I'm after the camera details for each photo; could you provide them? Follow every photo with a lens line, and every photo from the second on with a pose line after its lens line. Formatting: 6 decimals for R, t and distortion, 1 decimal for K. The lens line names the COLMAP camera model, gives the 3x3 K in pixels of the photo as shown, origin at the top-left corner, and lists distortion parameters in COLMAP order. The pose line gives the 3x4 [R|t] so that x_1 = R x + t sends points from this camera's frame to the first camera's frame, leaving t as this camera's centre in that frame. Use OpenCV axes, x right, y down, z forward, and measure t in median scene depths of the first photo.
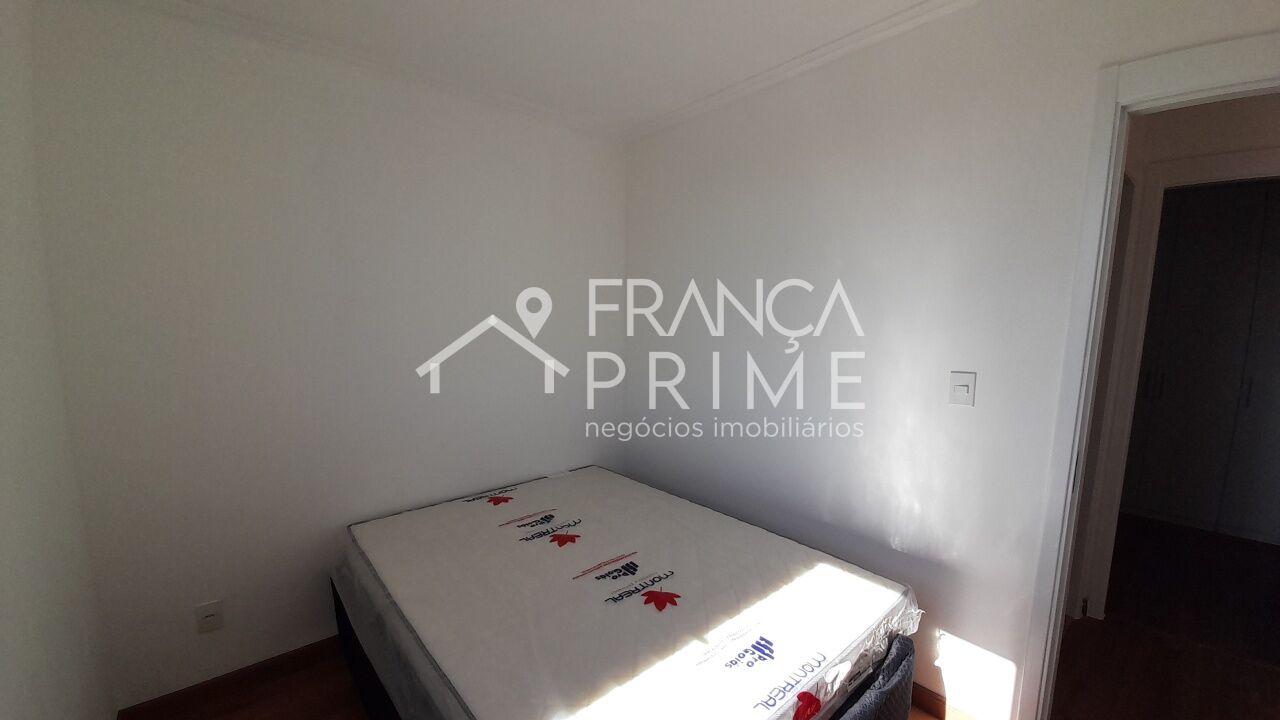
lens RADIAL K [[526.8, 0, 641.3], [0, 526.8, 393.7], [0, 0, 1]] dist [0.000307, 0.000029]
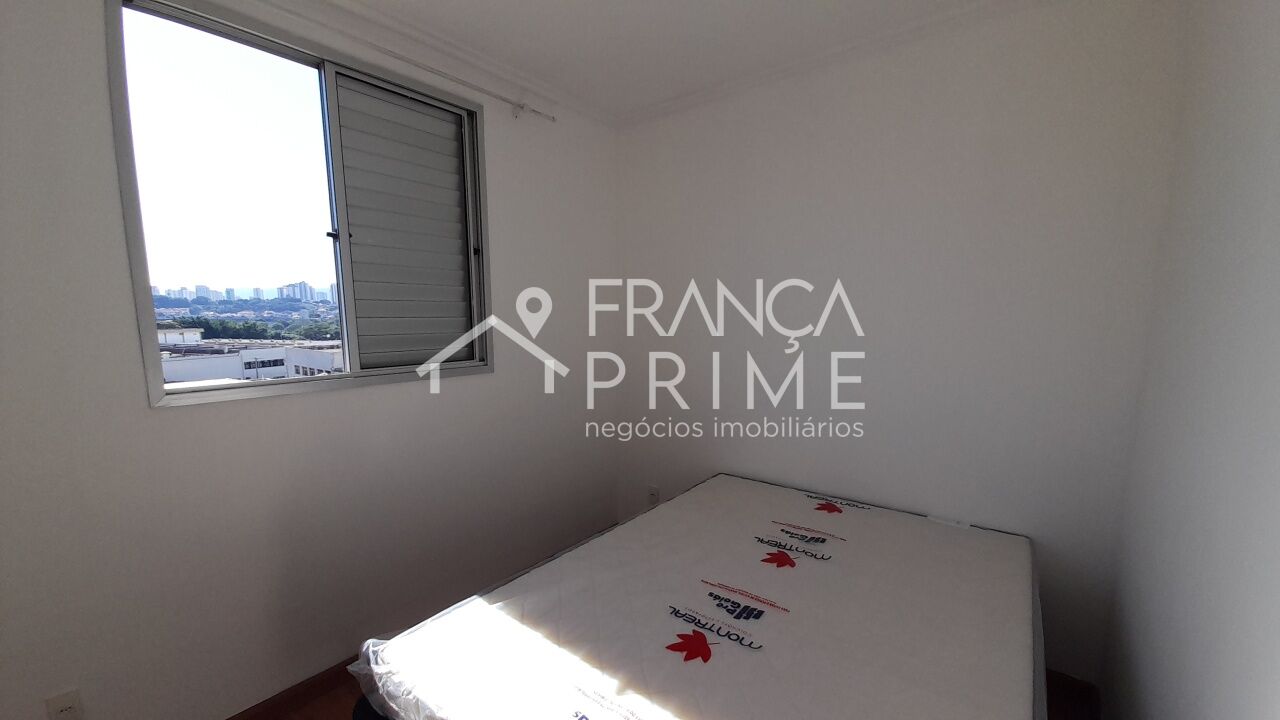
lens RADIAL K [[469.9, 0, 640.0], [0, 469.9, 360.0], [0, 0, 1]] dist [0.000275, 0.000008]
pose [[0.167536, 0.079404, -0.982663, 0.683997], [-0.137118, 0.988940, 0.056534, -0.088940], [0.976284, 0.125269, 0.176571, 0.685188]]
